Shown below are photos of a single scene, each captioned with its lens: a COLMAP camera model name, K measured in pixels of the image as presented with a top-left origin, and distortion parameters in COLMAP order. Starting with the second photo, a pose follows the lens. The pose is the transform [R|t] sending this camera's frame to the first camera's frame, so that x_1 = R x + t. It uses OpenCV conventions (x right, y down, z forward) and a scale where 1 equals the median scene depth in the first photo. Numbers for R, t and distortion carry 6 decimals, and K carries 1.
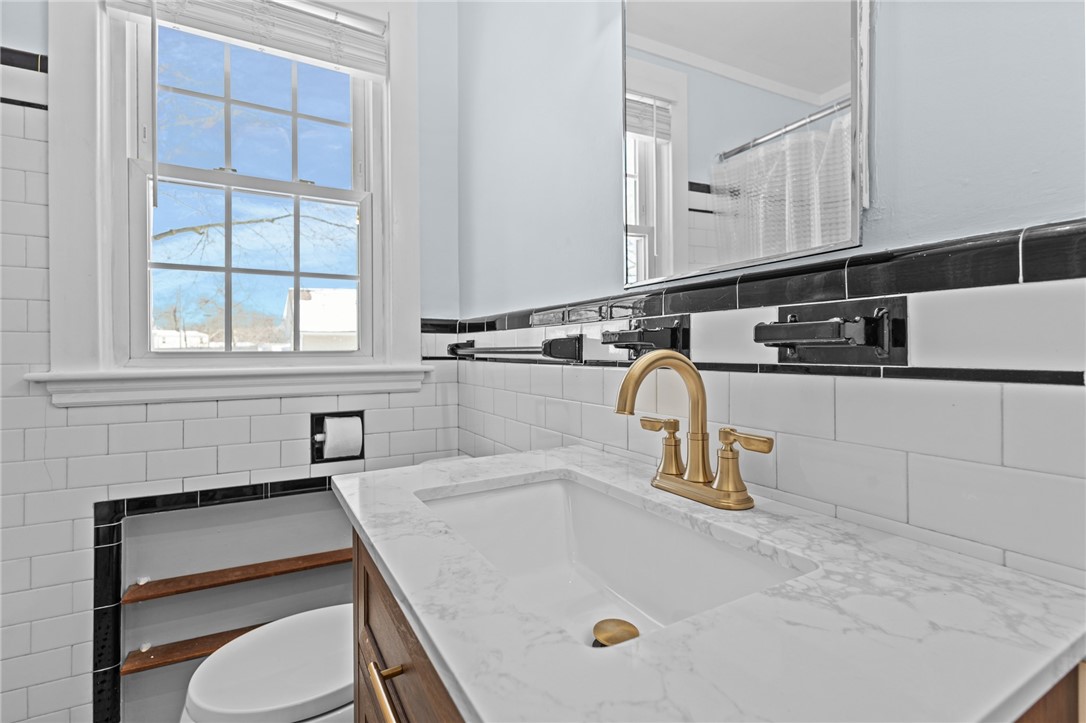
lens RADIAL K [[513.0, 0, 544.4], [0, 513.0, 351.2], [0, 0, 1]] dist [0.004041, -0.001679]
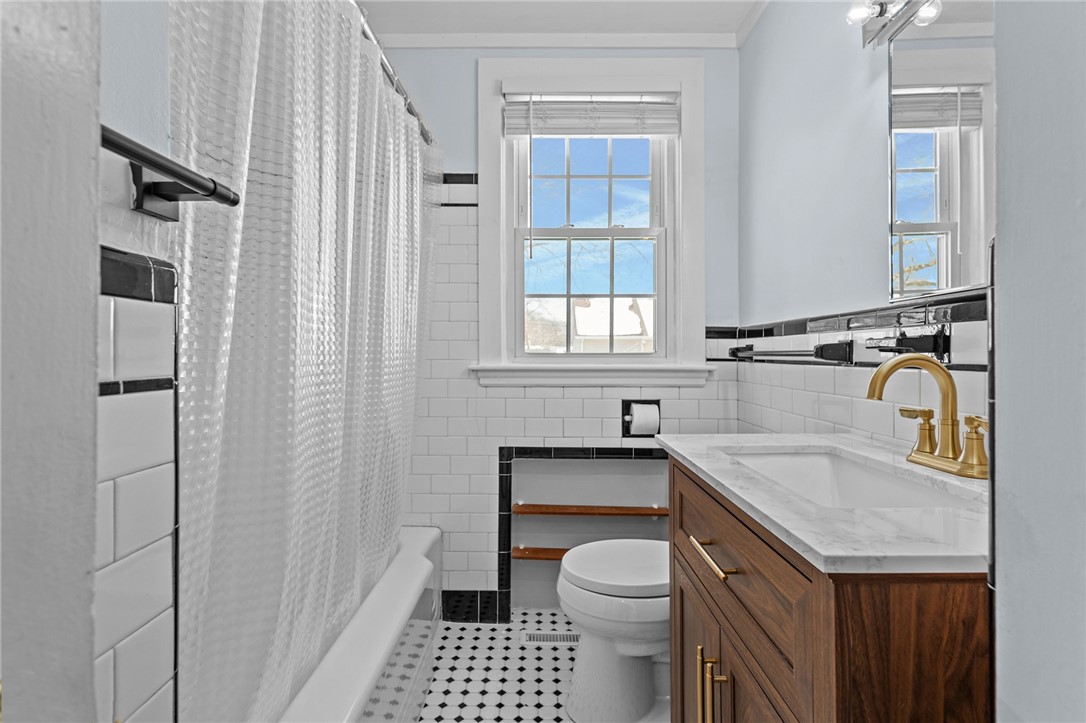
lens RADIAL K [[513.0, 0, 543.3], [0, 513.0, 350.3], [0, 0, 1]] dist [0.004041, -0.001679]
pose [[0.870334, 0.002973, -0.492454, 0.029804], [-0.006680, 0.999961, -0.005768, 0.001909], [0.492417, 0.008310, 0.870320, -0.314306]]
